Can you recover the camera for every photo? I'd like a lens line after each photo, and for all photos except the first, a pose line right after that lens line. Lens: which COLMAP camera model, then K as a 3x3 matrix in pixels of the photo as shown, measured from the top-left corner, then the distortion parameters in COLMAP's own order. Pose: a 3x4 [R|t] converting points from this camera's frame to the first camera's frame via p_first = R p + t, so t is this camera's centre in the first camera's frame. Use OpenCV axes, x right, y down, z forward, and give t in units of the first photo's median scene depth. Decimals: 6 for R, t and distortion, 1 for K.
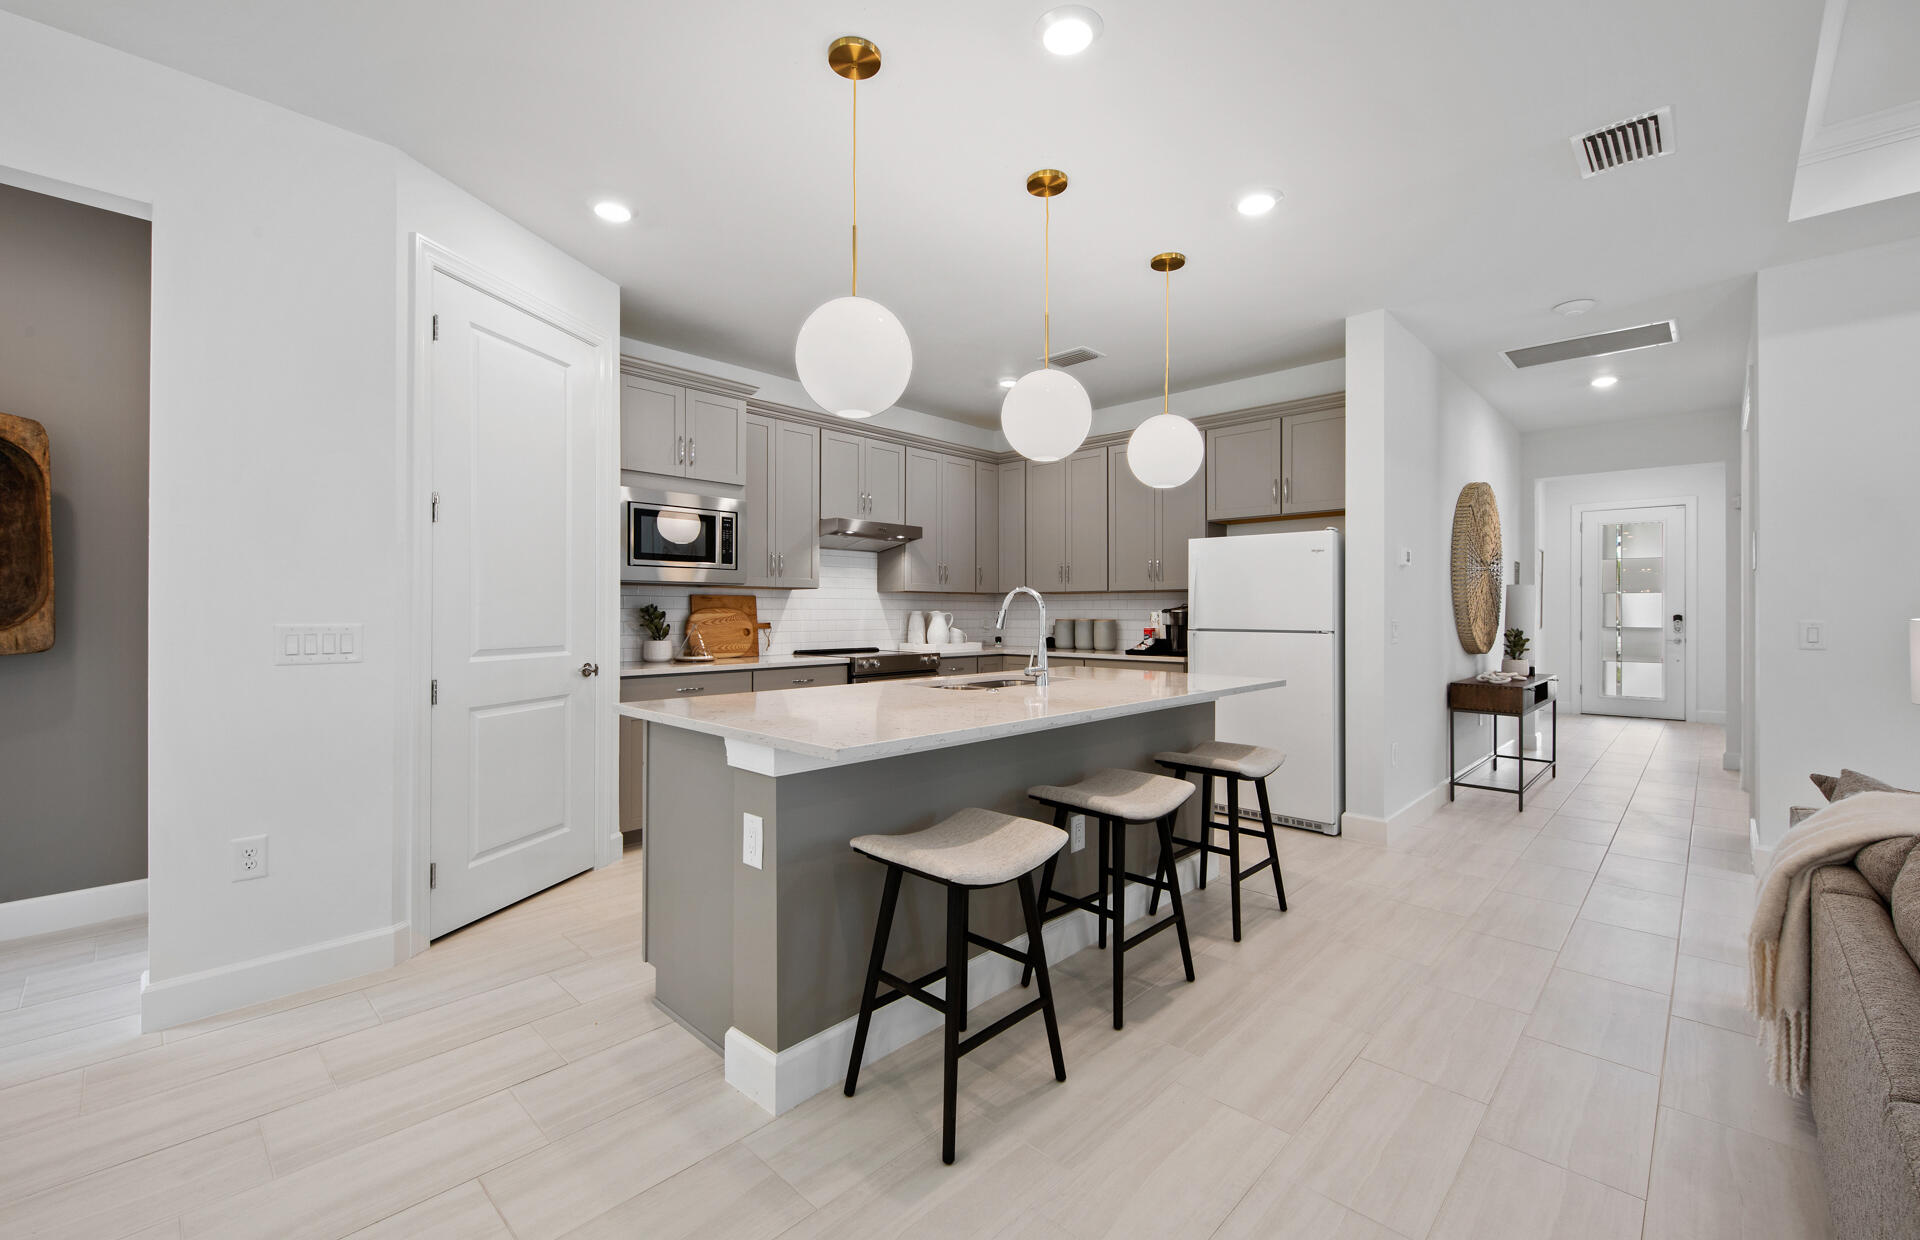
lens RADIAL K [[782.4, 0, 956.0], [0, 782.4, 607.7], [0, 0, 1]] dist [0.001581, 0.000158]
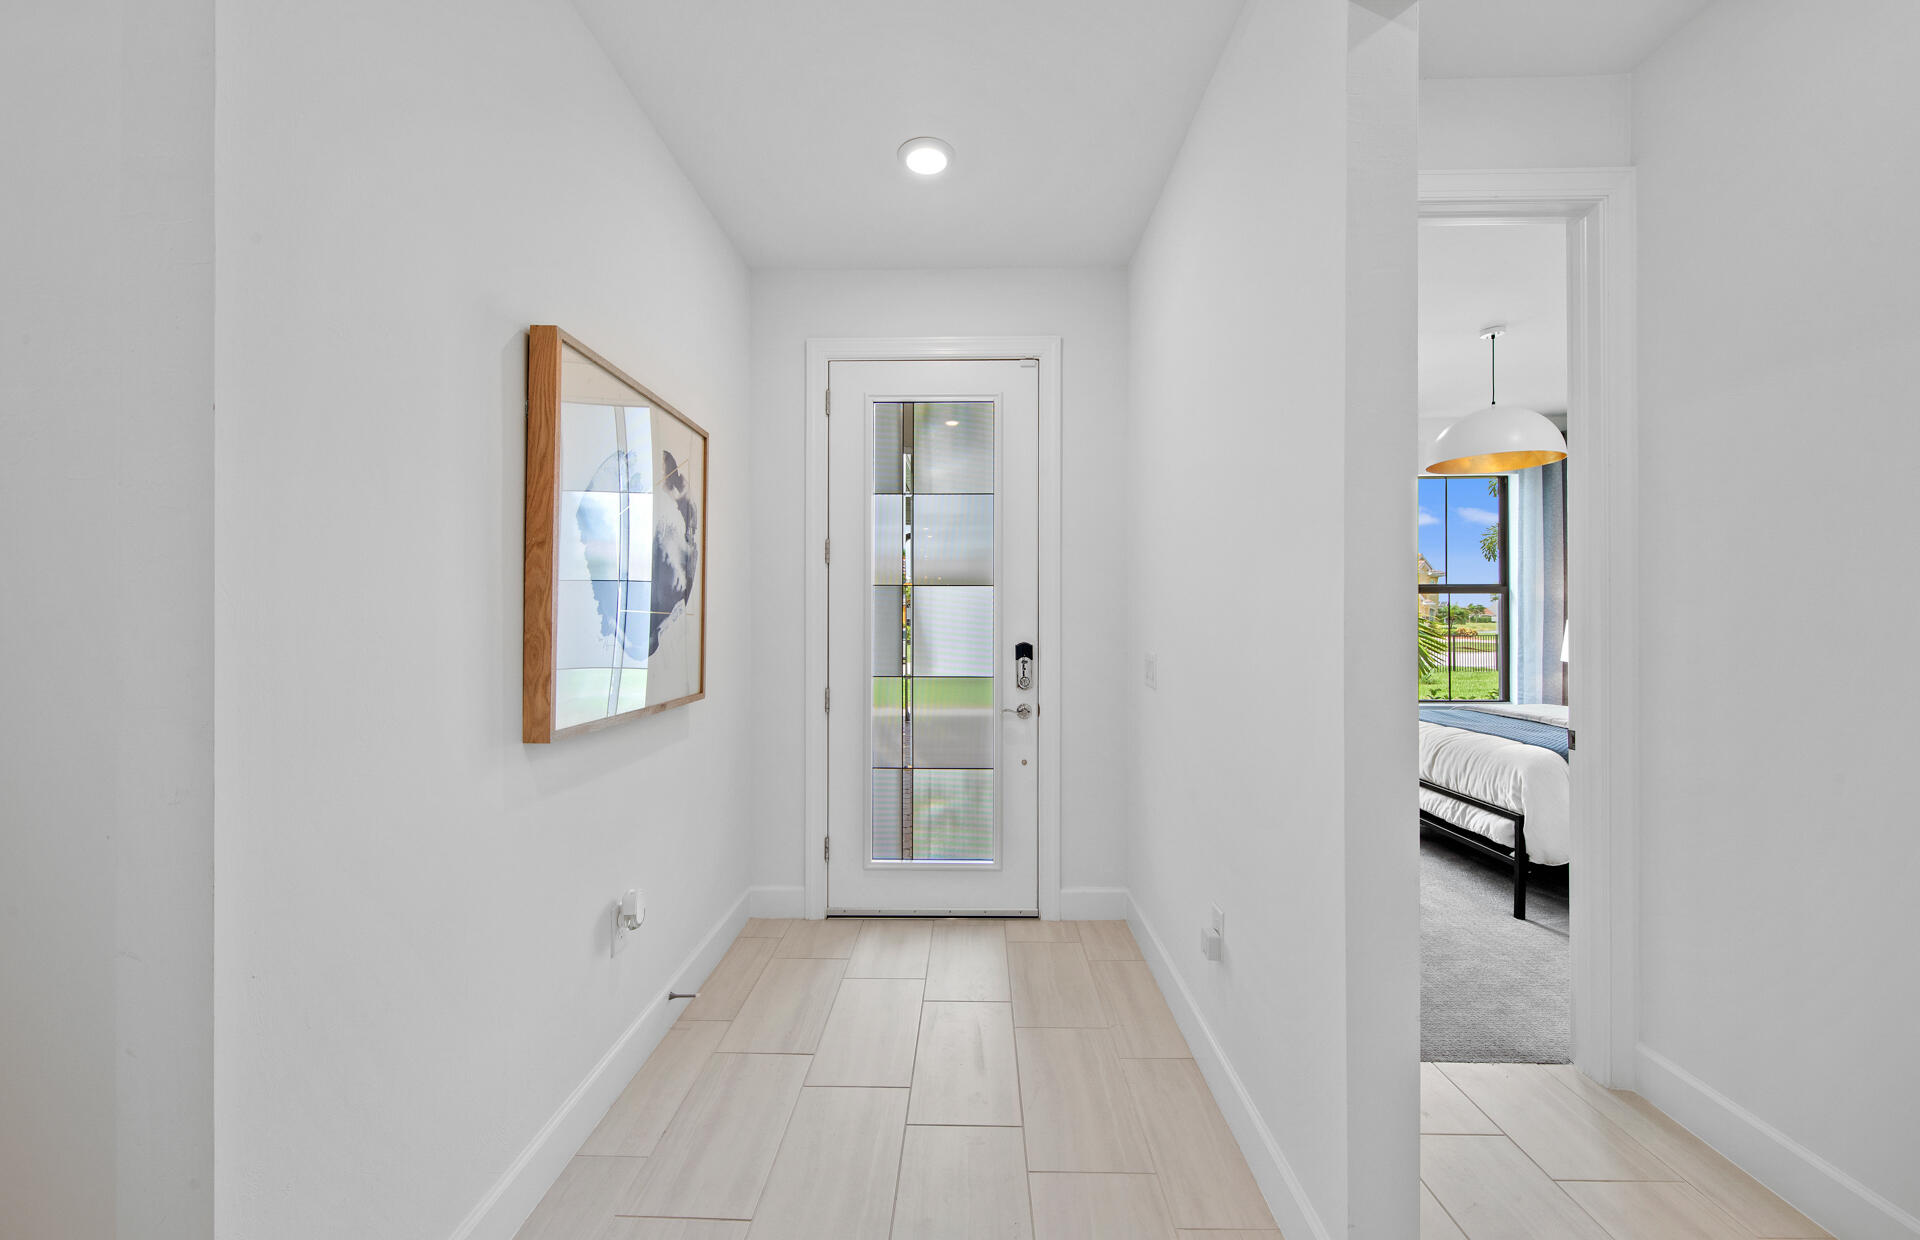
lens RADIAL K [[740.5, 0, 956.8], [0, 740.5, 615.7], [0, 0, 1]] dist [-0.000662, -0.000088]
pose [[0.743339, 0.000820, 0.668914, 0.651250], [-0.000714, 1.000000, -0.000433, -0.004534], [-0.668914, -0.000155, 0.743340, 0.749713]]
